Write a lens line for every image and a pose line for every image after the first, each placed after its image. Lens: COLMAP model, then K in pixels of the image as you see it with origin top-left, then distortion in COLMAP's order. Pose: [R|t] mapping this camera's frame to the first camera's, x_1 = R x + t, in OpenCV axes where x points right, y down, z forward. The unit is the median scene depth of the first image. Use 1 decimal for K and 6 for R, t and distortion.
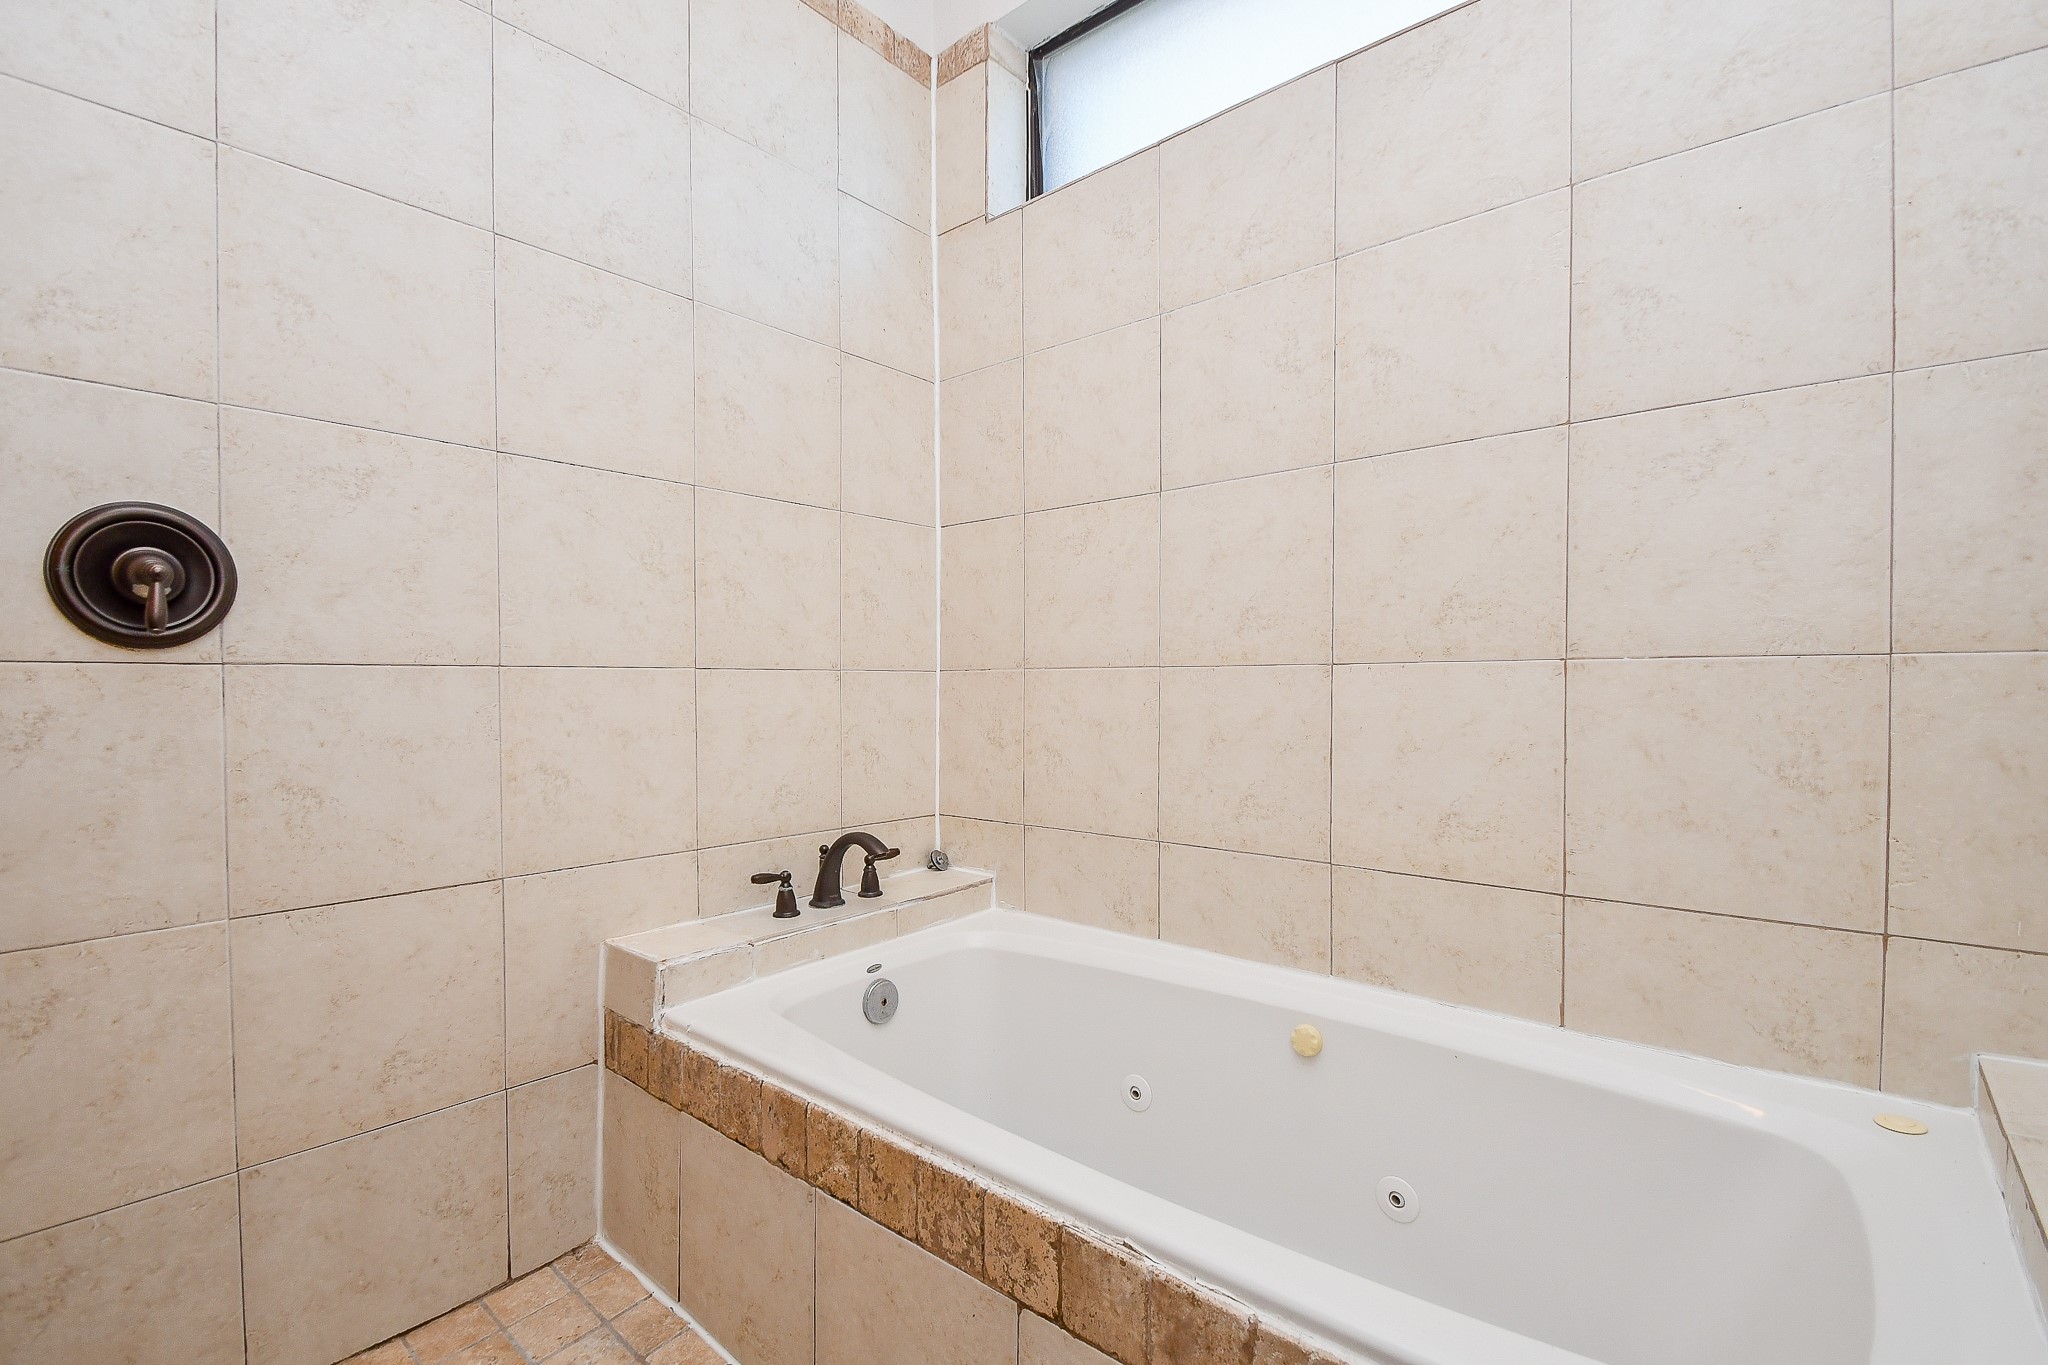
lens RADIAL K [[937.7, 0, 1021.9], [0, 937.7, 680.6], [0, 0, 1]] dist [0.008489, -0.013208]
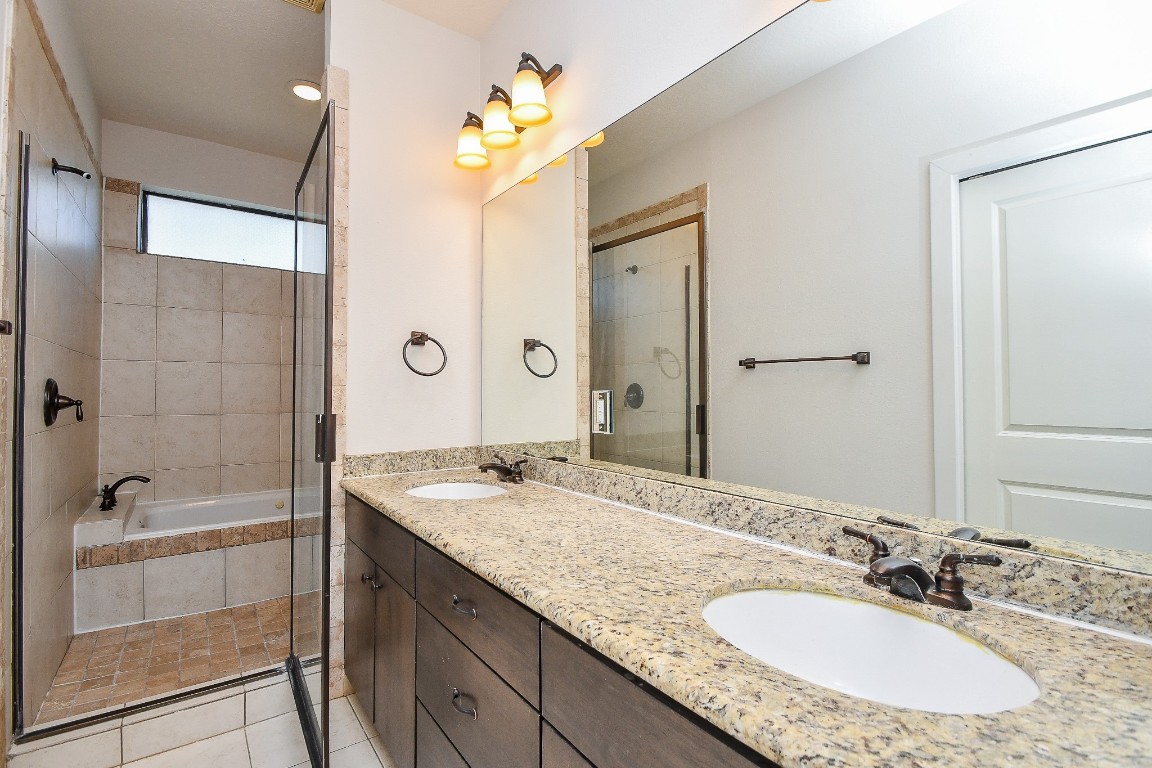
lens RADIAL K [[527.4, 0, 575.2], [0, 527.4, 383.2], [0, 0, 1]] dist [0.008489, -0.013208]
pose [[0.219749, 0.008700, 0.975518, -2.042767], [0.009460, 0.999894, -0.011048, -0.129313], [-0.975511, 0.011656, 0.219643, -0.953538]]
